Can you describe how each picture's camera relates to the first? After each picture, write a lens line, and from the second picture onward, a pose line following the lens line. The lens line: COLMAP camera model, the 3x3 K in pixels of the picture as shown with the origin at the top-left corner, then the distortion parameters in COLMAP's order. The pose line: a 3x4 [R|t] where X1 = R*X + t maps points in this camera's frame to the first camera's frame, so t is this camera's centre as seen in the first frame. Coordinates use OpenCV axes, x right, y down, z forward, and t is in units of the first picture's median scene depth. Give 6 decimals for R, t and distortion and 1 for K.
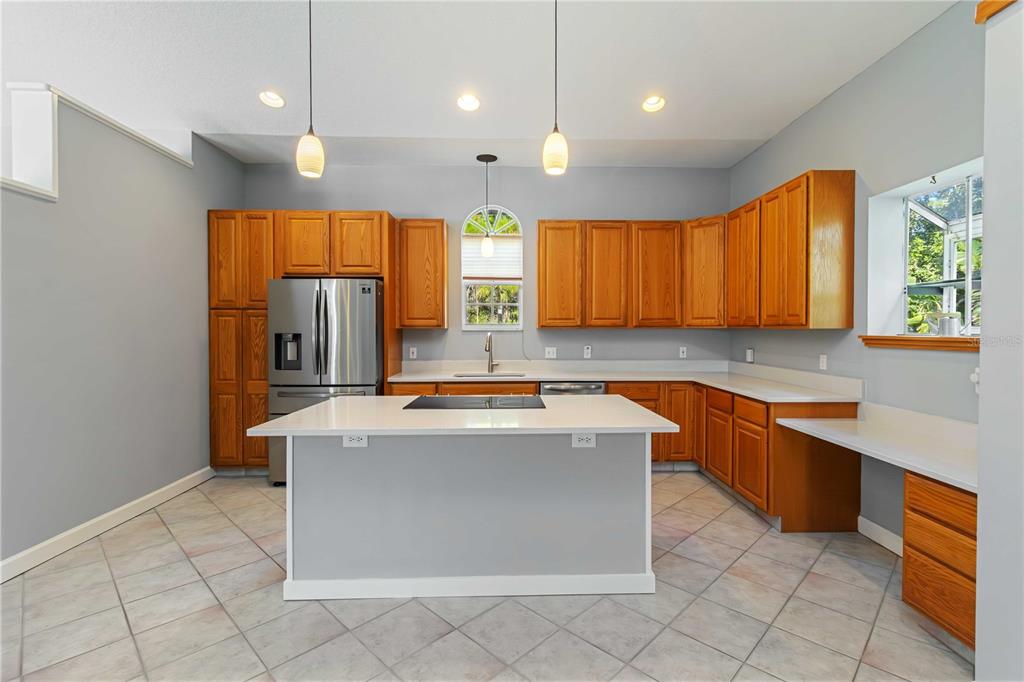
lens RADIAL K [[474.5, 0, 525.3], [0, 474.5, 337.8], [0, 0, 1]] dist [-0.000711, 0.000053]
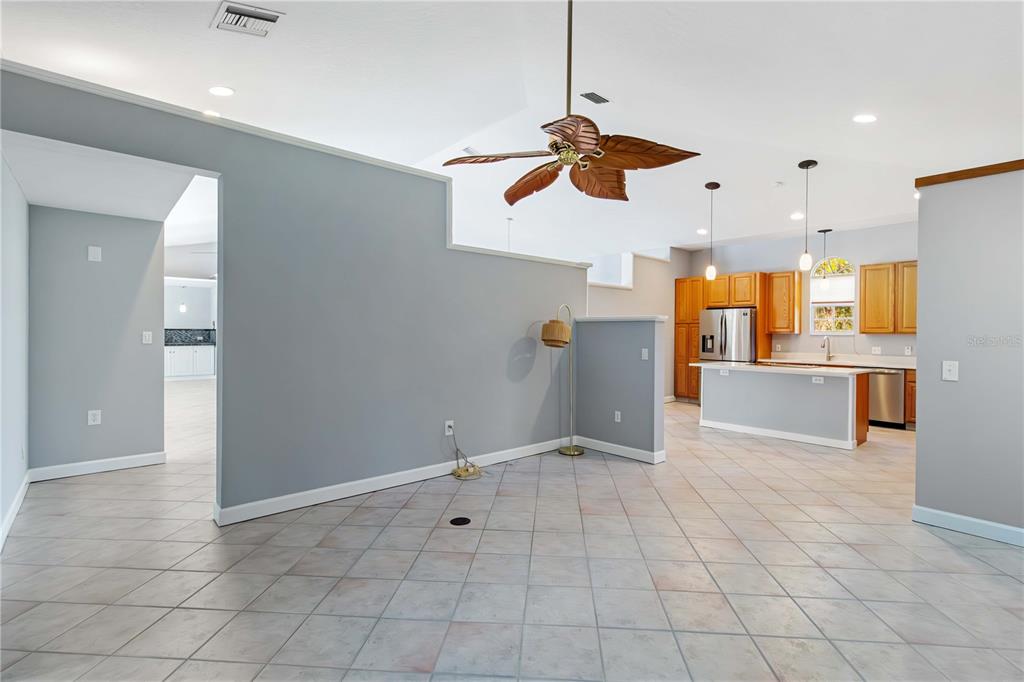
lens RADIAL K [[472.8, 0, 523.5], [0, 472.8, 334.9], [0, 0, 1]] dist [0.000909, -0.000092]
pose [[0.641283, 0.008469, -0.767257, 0.553521], [-0.022412, 0.999719, -0.007697, 0.021902], [0.766977, 0.022132, 0.641293, -0.923277]]
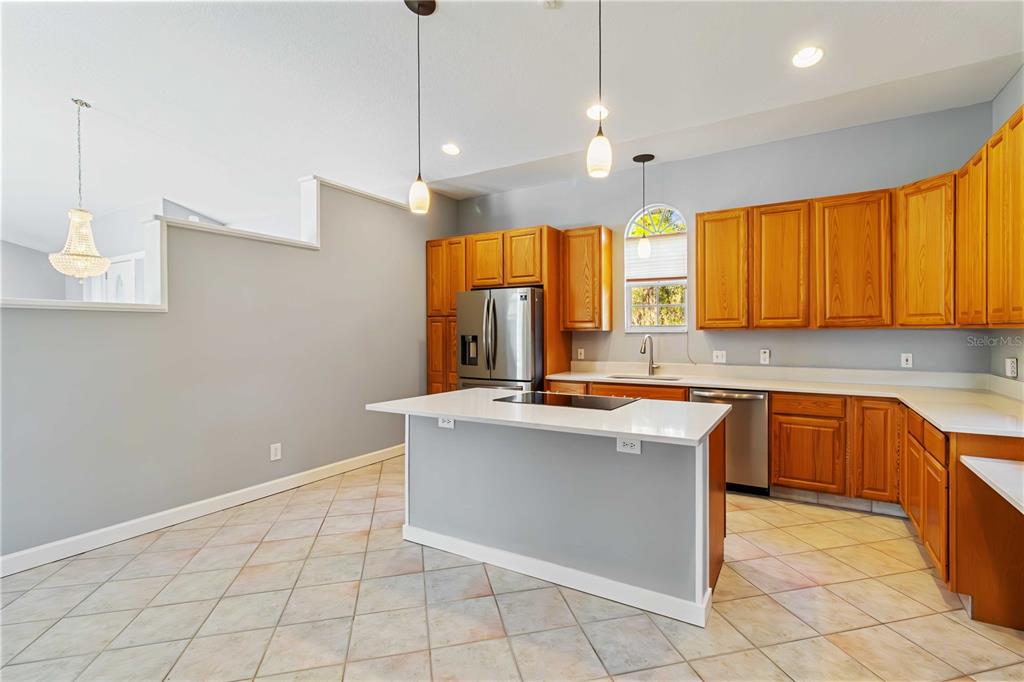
lens RADIAL K [[474.5, 0, 525.3], [0, 474.5, 337.8], [0, 0, 1]] dist [-0.000711, 0.000053]
pose [[0.844987, 0.002737, -0.534780, 0.258639], [-0.004707, 0.999986, -0.002321, -0.000848], [0.534766, 0.004478, 0.844988, 0.037299]]
